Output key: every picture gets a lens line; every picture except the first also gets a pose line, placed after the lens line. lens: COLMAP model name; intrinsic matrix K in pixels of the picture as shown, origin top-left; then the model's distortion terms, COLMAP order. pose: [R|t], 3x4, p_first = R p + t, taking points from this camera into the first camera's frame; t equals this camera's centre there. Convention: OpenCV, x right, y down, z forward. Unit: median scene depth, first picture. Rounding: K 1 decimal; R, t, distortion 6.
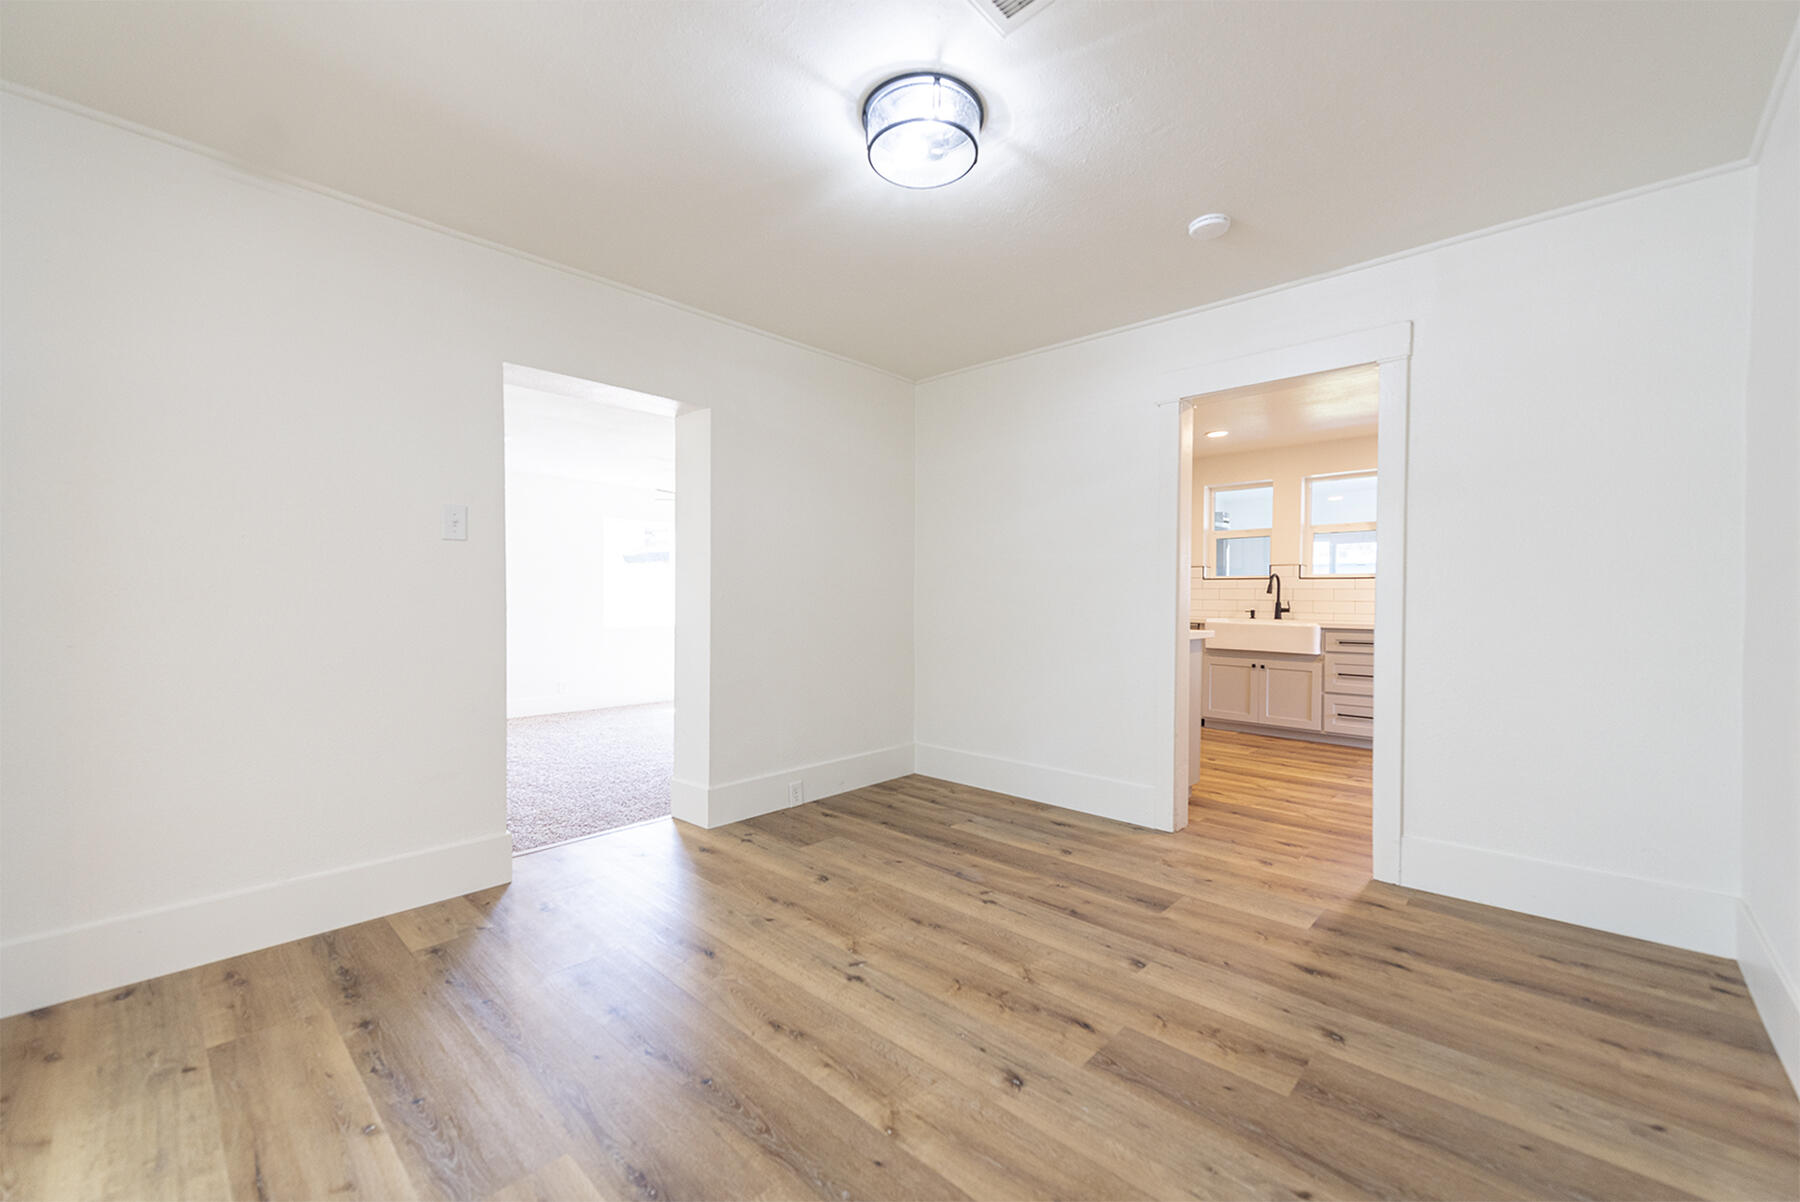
lens RADIAL K [[713.7, 0, 900.3], [0, 713.7, 600.7], [0, 0, 1]] dist [0.009676, -0.001613]
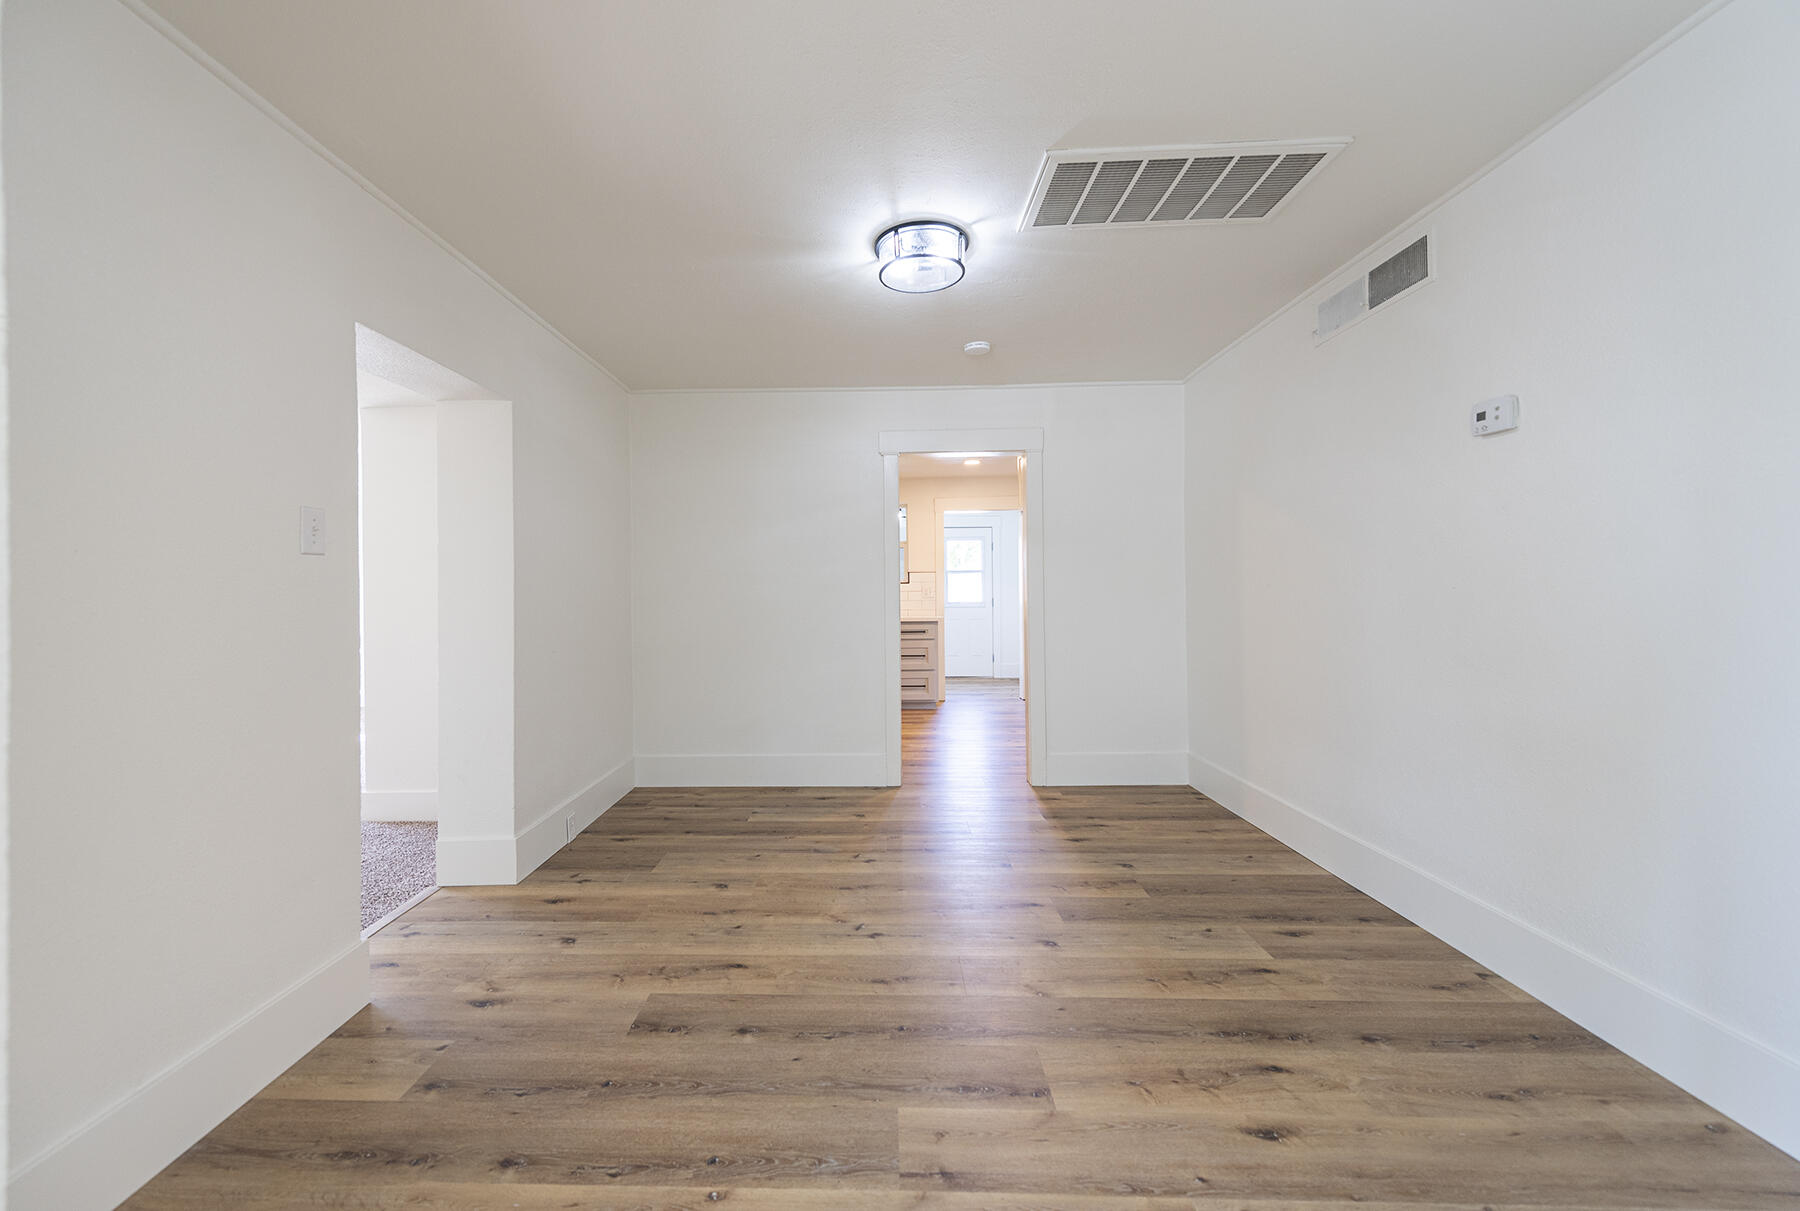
lens RADIAL K [[713.7, 0, 866.7], [0, 713.7, 582.9], [0, 0, 1]] dist [0.009676, -0.001613]
pose [[0.763289, -0.008104, 0.646007, -0.612815], [0.022334, 0.999655, -0.013848, -0.029753], [-0.645672, 0.024998, 0.763206, 0.064824]]
